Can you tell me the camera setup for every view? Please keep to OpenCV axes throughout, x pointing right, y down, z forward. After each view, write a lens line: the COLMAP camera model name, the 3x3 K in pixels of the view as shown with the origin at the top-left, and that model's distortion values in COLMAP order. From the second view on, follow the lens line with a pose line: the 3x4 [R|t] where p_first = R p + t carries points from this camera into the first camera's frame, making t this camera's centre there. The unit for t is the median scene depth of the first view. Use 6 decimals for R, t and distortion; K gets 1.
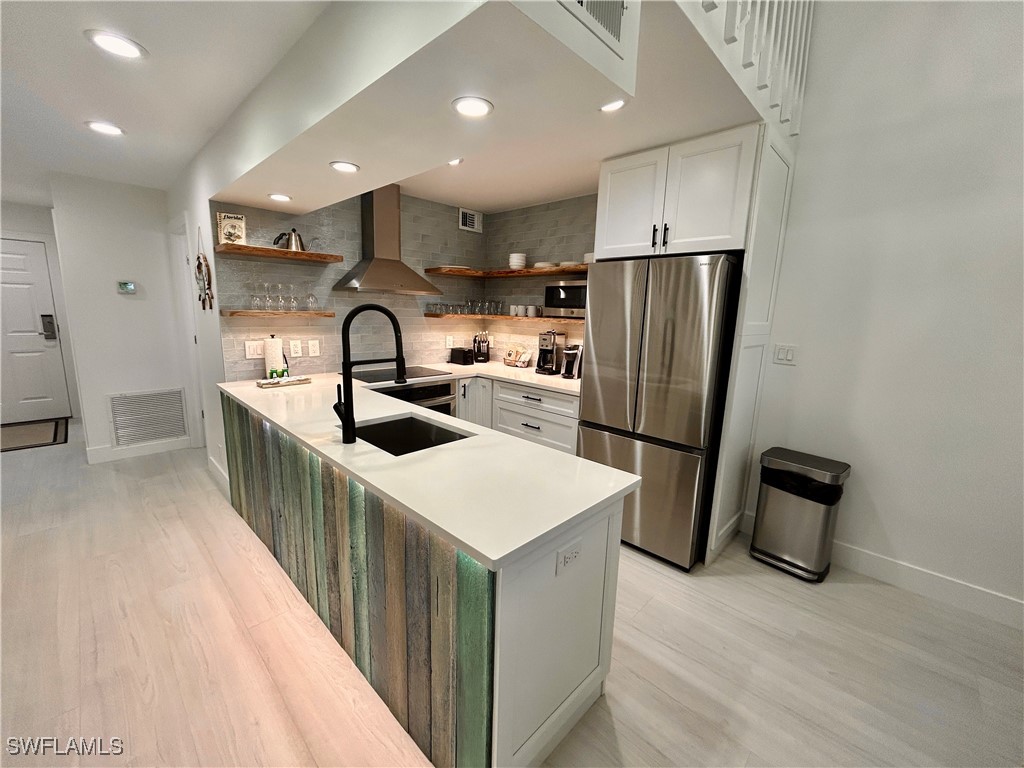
lens RADIAL K [[414.4, 0, 509.7], [0, 414.4, 381.1], [0, 0, 1]] dist [0.000443, 0.000233]
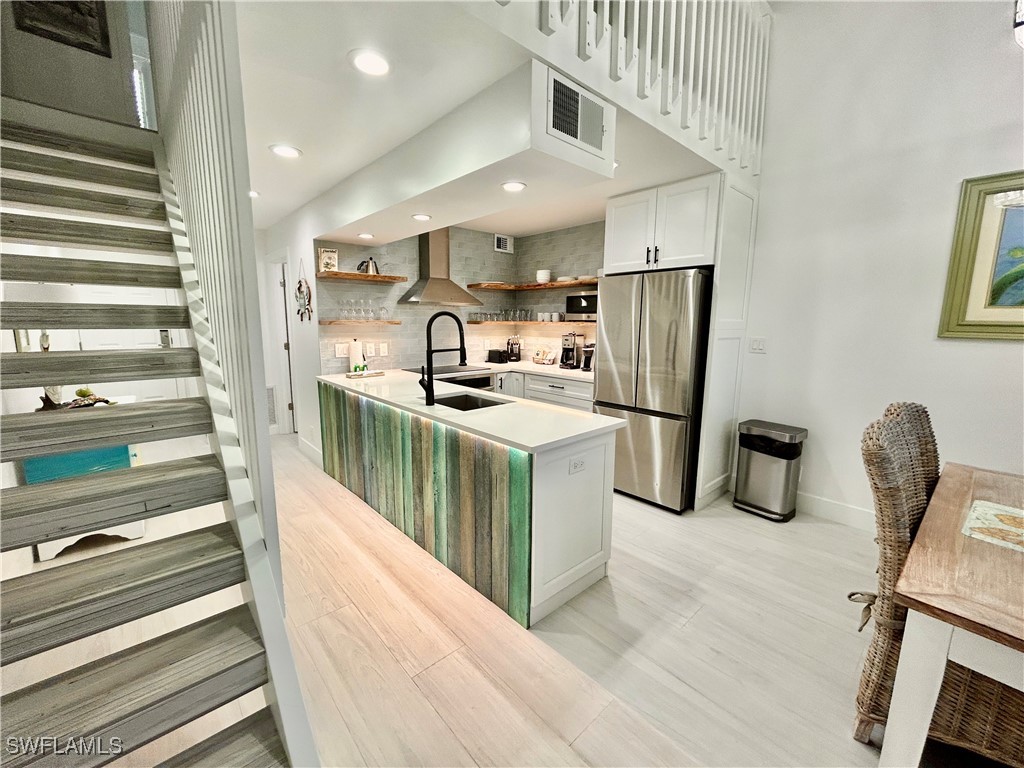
lens RADIAL K [[414.4, 0, 510.0], [0, 414.4, 381.0], [0, 0, 1]] dist [0.000443, 0.000233]
pose [[0.997735, -0.013141, -0.065976, -0.003400], [0.011371, 0.999567, -0.027132, 0.066164], [0.066304, 0.026320, 0.997452, -0.282253]]
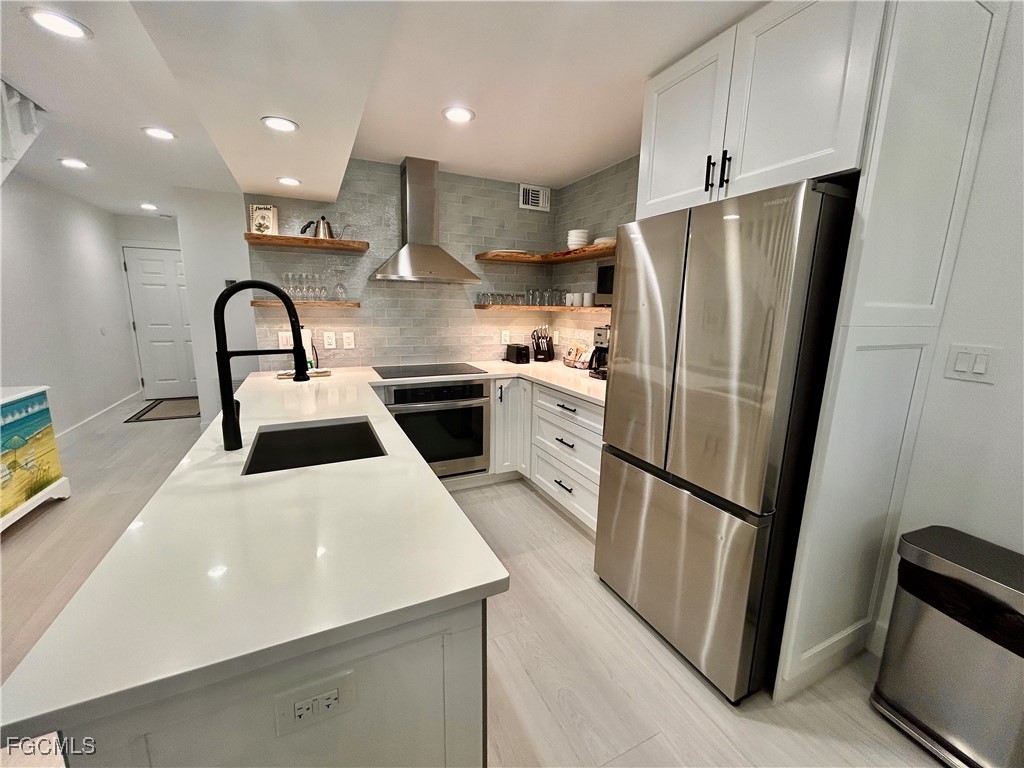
lens RADIAL K [[414.4, 0, 511.9], [0, 414.4, 380.5], [0, 0, 1]] dist [0.000443, 0.000233]
pose [[0.941012, 0.049735, -0.334697, 0.257498], [-0.049822, 0.998723, 0.008330, -0.014856], [0.334684, 0.008837, 0.942289, 0.255027]]
